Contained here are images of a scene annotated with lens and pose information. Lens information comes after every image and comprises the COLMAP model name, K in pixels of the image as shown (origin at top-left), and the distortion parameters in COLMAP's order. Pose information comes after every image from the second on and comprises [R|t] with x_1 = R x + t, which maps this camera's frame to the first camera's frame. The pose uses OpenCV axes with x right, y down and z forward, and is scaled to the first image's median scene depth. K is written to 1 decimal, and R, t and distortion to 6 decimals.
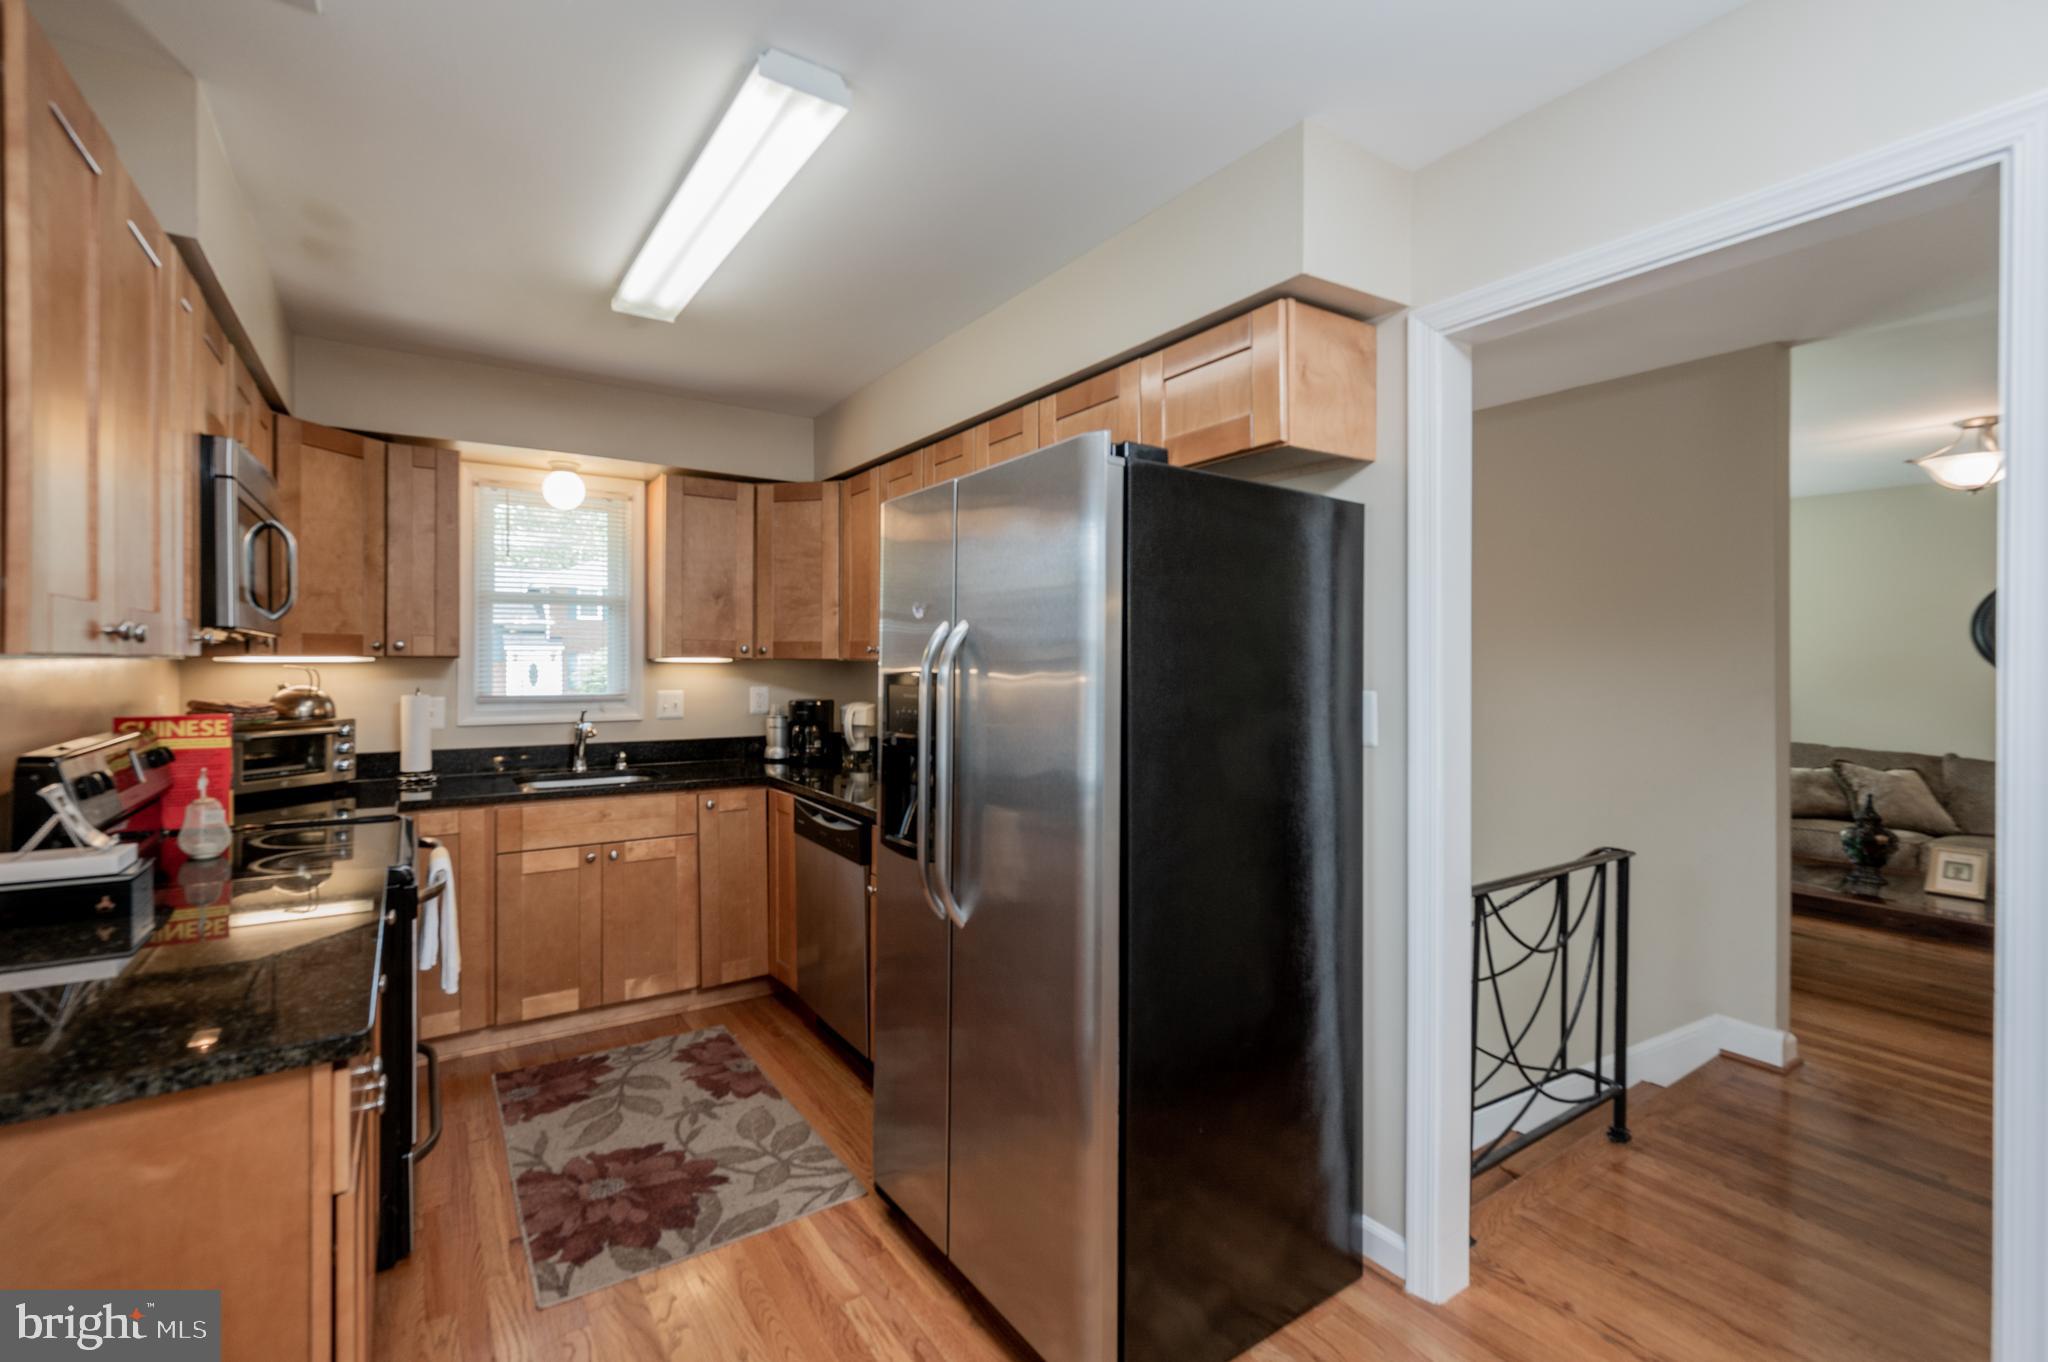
lens RADIAL K [[873.2, 0, 963.0], [0, 873.2, 660.3], [0, 0, 1]] dist [-0.000747, -0.000492]
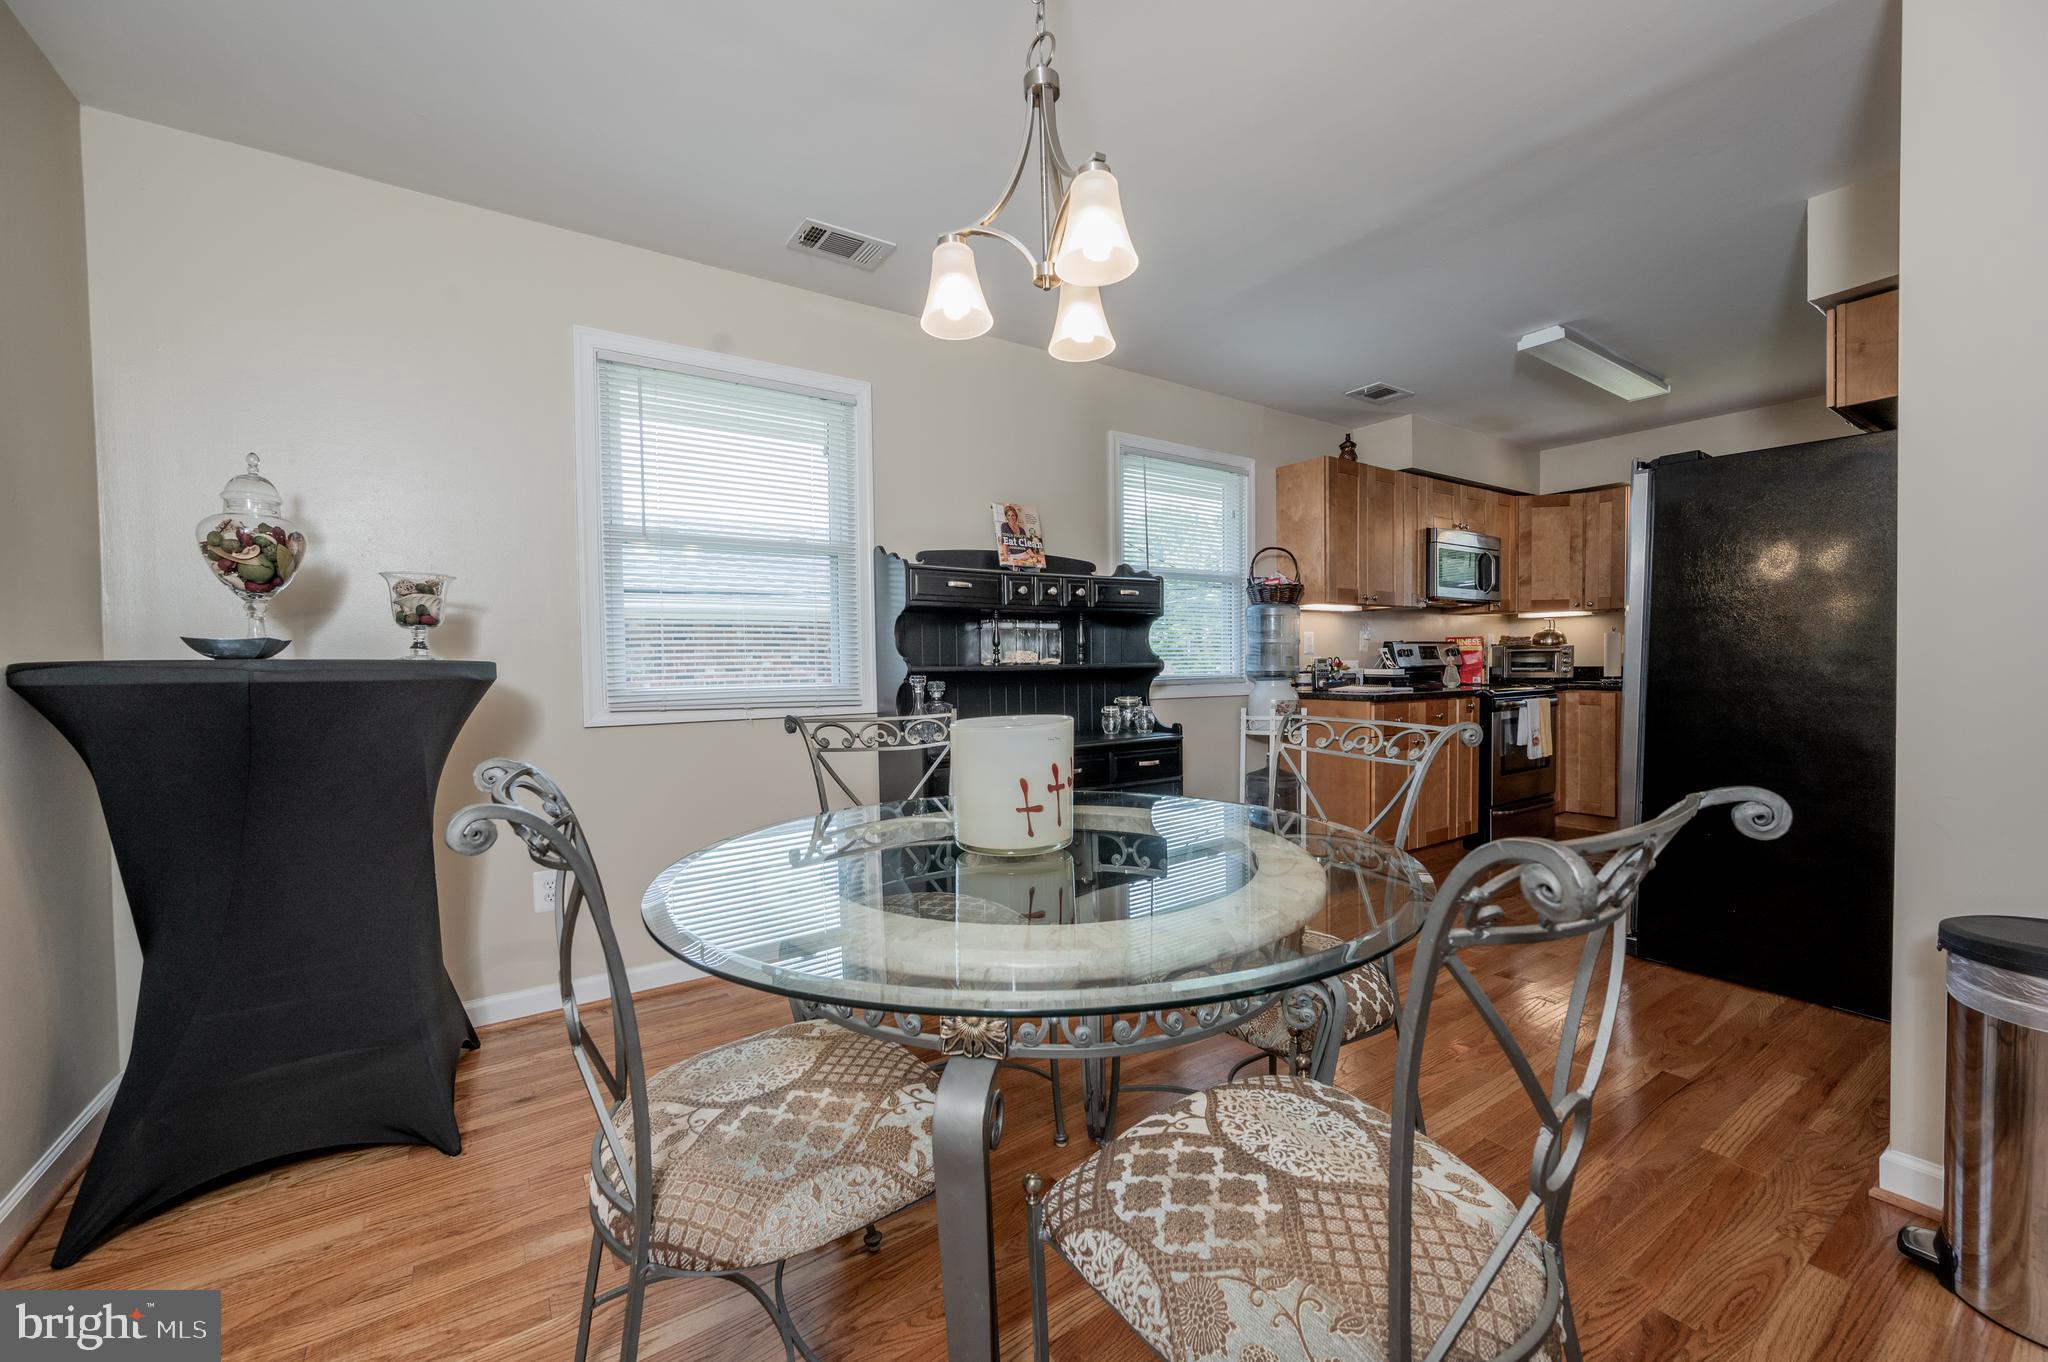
lens RADIAL K [[804.7, 0, 1030.2], [0, 804.7, 677.9], [0, 0, 1]] dist [-0.001442, -0.000068]
pose [[0.041576, 0.022092, -0.998891, 1.067651], [0.007465, 0.999721, 0.022421, 0.098555], [0.999107, -0.008388, 0.041400, -0.251261]]
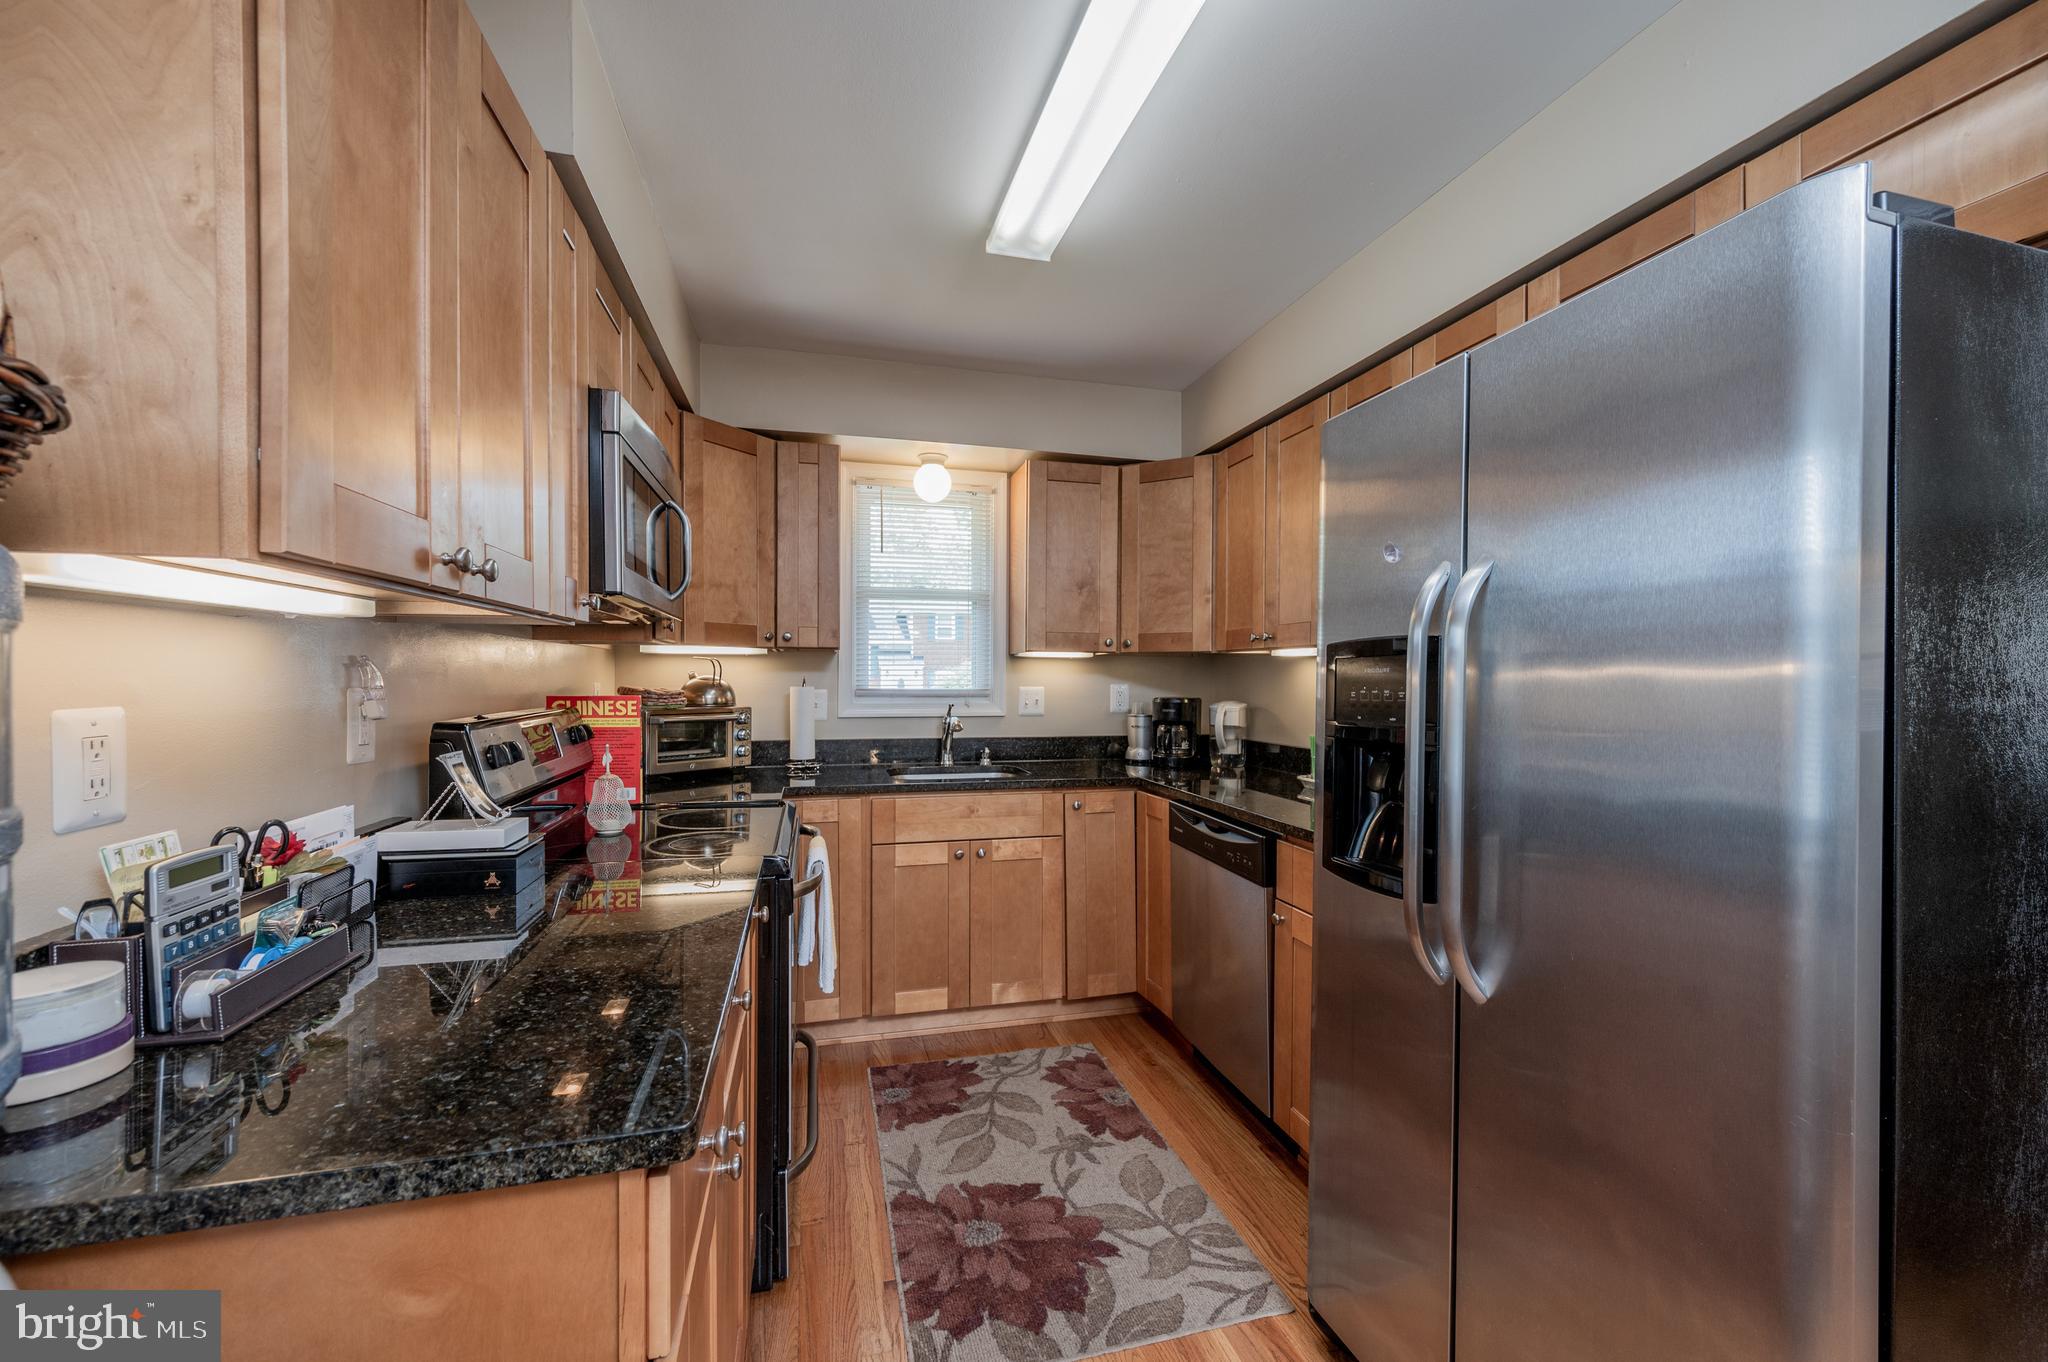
lens RADIAL K [[805.1, 0, 1022.4], [0, 805.1, 686.5], [0, 0, 1]] dist [-0.000780, 0.000345]
pose [[0.953087, 0.004956, -0.302655, -0.101816], [-0.001631, 0.999936, 0.011238, 0.034018], [0.302691, -0.010217, 0.953034, 0.194384]]
